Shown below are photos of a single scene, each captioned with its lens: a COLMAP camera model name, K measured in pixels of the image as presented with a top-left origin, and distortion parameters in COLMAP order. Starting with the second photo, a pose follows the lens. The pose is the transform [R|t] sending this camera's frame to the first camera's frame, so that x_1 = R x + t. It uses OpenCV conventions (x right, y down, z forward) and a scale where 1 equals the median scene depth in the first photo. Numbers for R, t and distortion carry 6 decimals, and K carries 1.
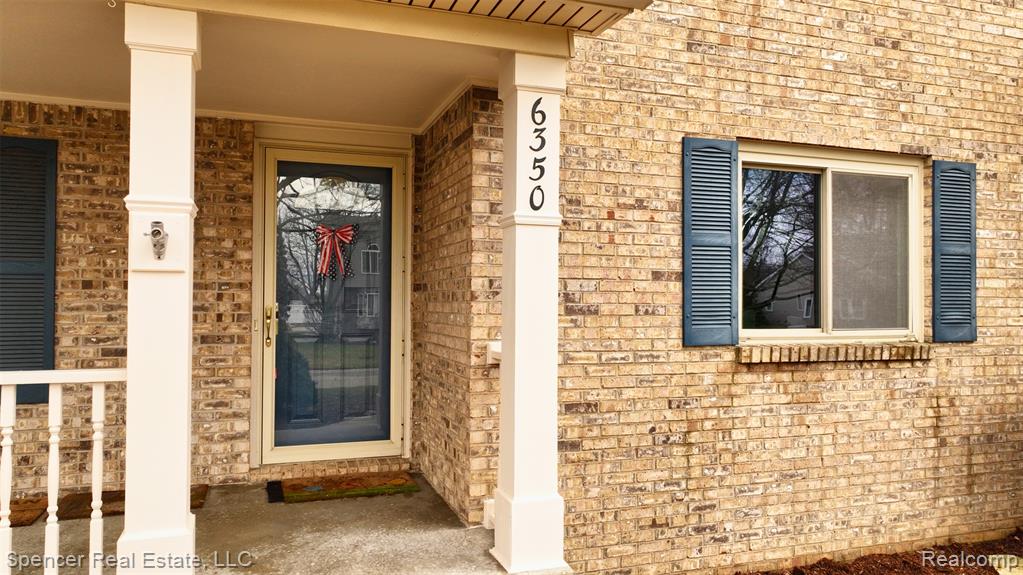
lens RADIAL K [[720.0, 0, 511.5], [0, 720.0, 287.5], [0, 0, 1]] dist [0.004878, 0.006148]
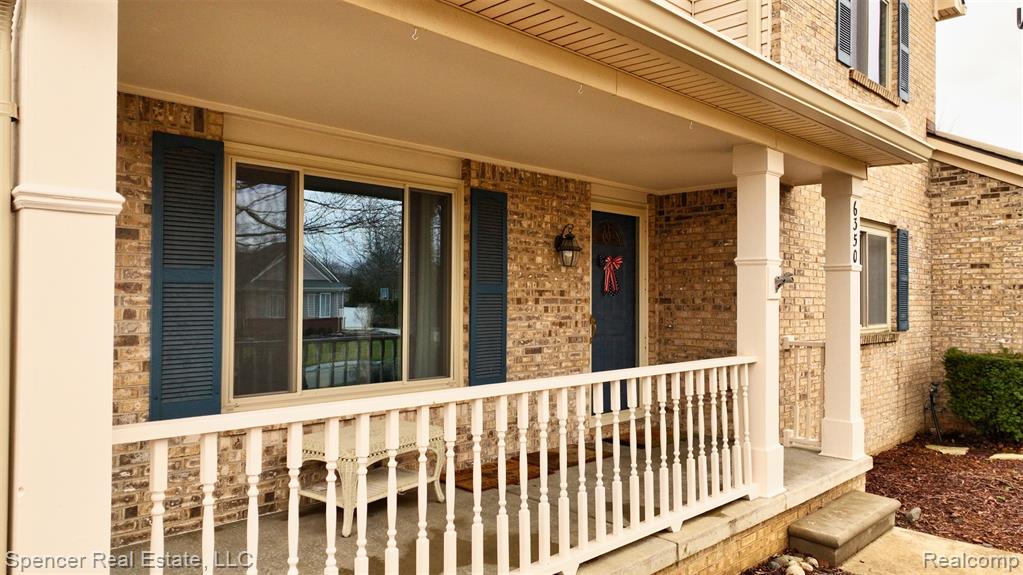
lens RADIAL K [[720.0, 0, 511.5], [0, 720.0, 287.5], [0, 0, 1]] dist [0.004878, 0.006148]
pose [[0.896284, 0.005737, 0.443443, -1.134187], [-0.009143, 0.999943, 0.005544, -0.034899], [-0.443386, -0.009024, 0.896285, -0.184846]]
